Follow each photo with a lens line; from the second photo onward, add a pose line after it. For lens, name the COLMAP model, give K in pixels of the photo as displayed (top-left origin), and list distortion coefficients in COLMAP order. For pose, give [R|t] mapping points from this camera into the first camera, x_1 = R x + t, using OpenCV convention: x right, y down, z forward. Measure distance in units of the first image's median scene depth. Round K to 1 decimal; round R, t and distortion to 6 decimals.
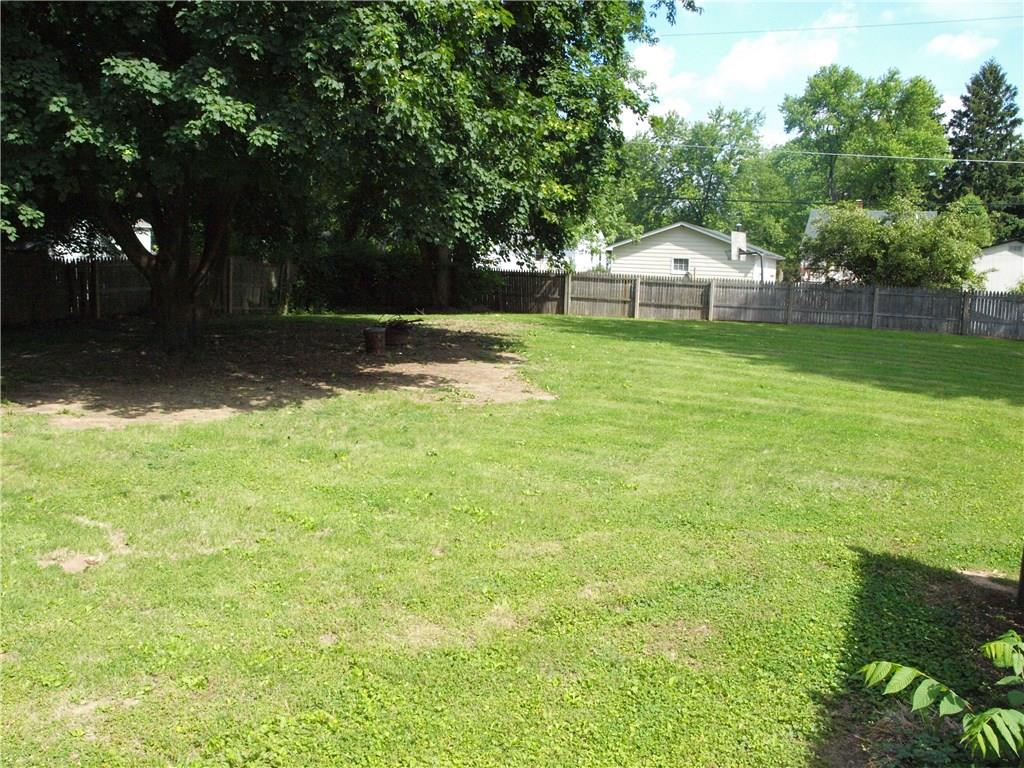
lens RADIAL K [[909.6, 0, 521.8], [0, 909.6, 387.0], [0, 0, 1]] dist [-0.077302, 0.048750]
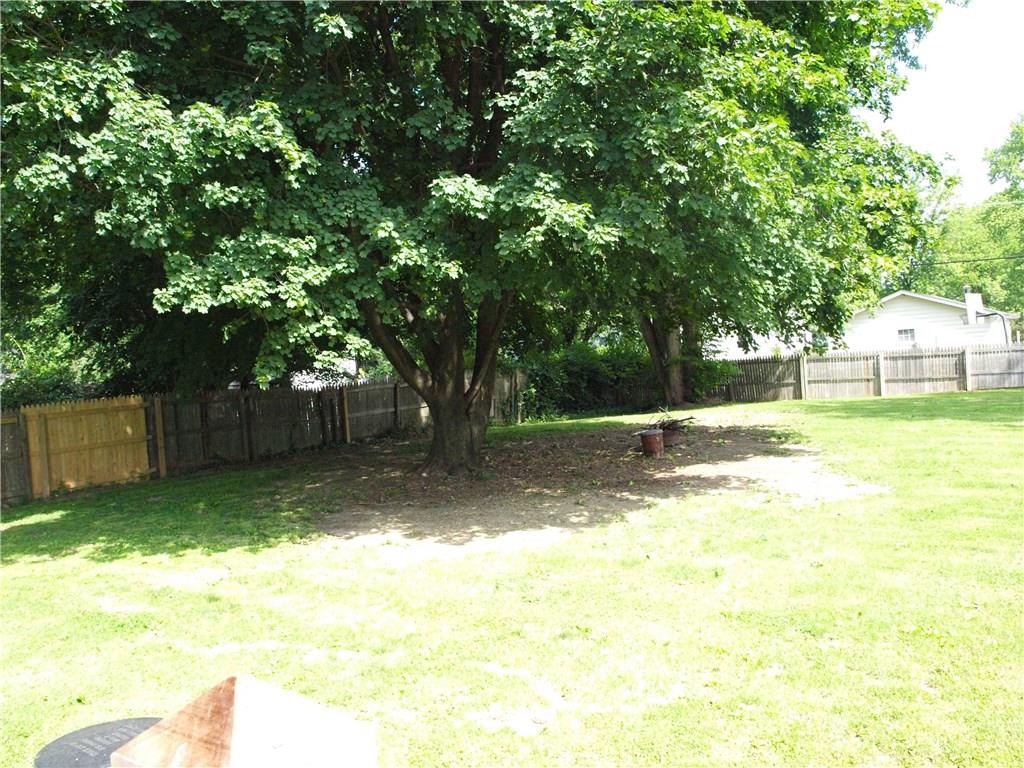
lens RADIAL K [[909.6, 0, 504.1], [0, 909.6, 378.8], [0, 0, 1]] dist [-0.077302, 0.048750]
pose [[0.974769, -0.095742, -0.201640, -0.151650], [0.071343, 0.989590, -0.124989, -0.013610], [0.211508, 0.107450, 0.971452, 0.050486]]
